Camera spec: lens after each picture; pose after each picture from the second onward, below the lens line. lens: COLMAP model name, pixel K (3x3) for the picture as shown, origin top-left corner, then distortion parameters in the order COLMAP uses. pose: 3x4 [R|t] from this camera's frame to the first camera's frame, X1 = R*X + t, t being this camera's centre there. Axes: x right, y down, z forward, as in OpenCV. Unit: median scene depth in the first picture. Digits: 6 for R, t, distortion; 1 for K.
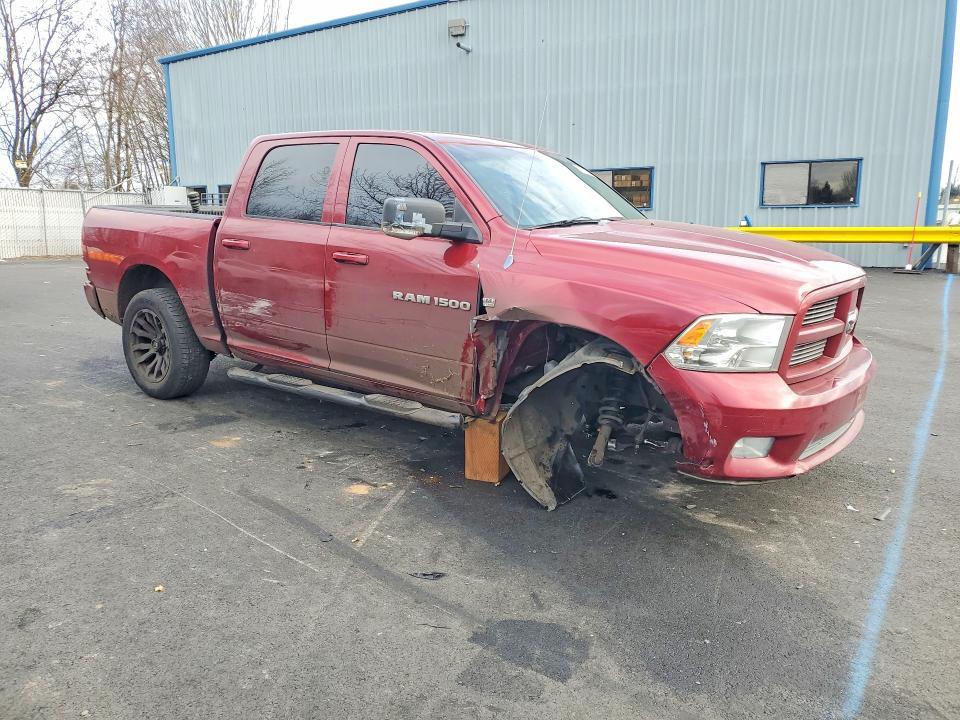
lens RADIAL K [[792.8, 0, 488.4], [0, 792.8, 353.5], [0, 0, 1]] dist [0.034740, 0.013641]
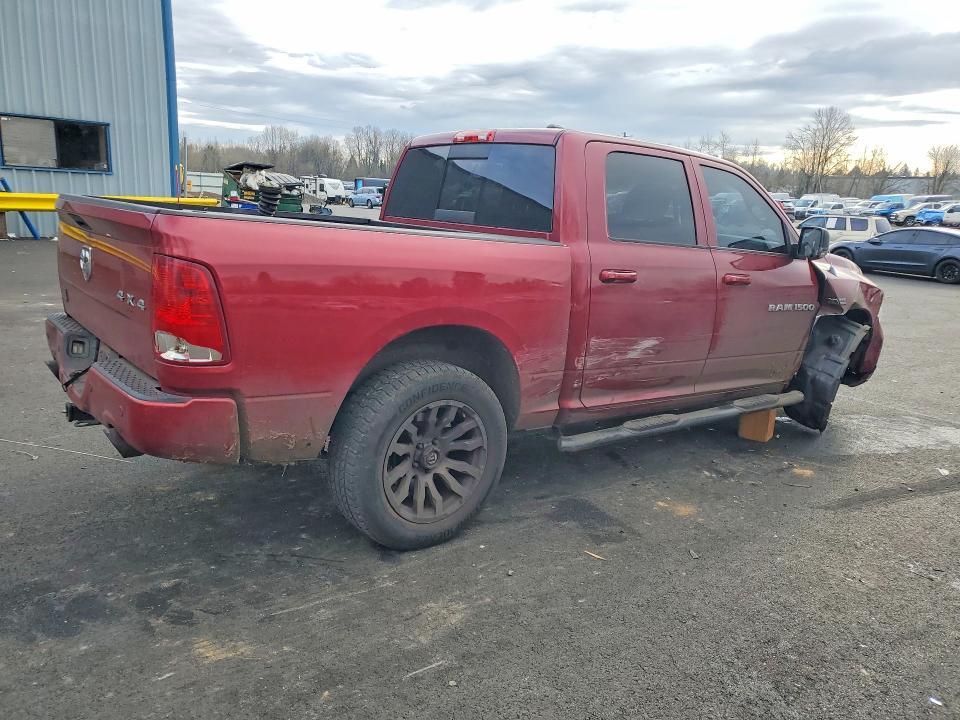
lens RADIAL K [[792.8, 0, 483.1], [0, 792.8, 369.4], [0, 0, 1]] dist [0.034740, 0.013641]
pose [[0.196904, -0.204352, 0.958890, -1.106688], [0.116885, 0.975954, 0.183987, -0.206153], [-0.973430, 0.075852, 0.216055, 0.963349]]
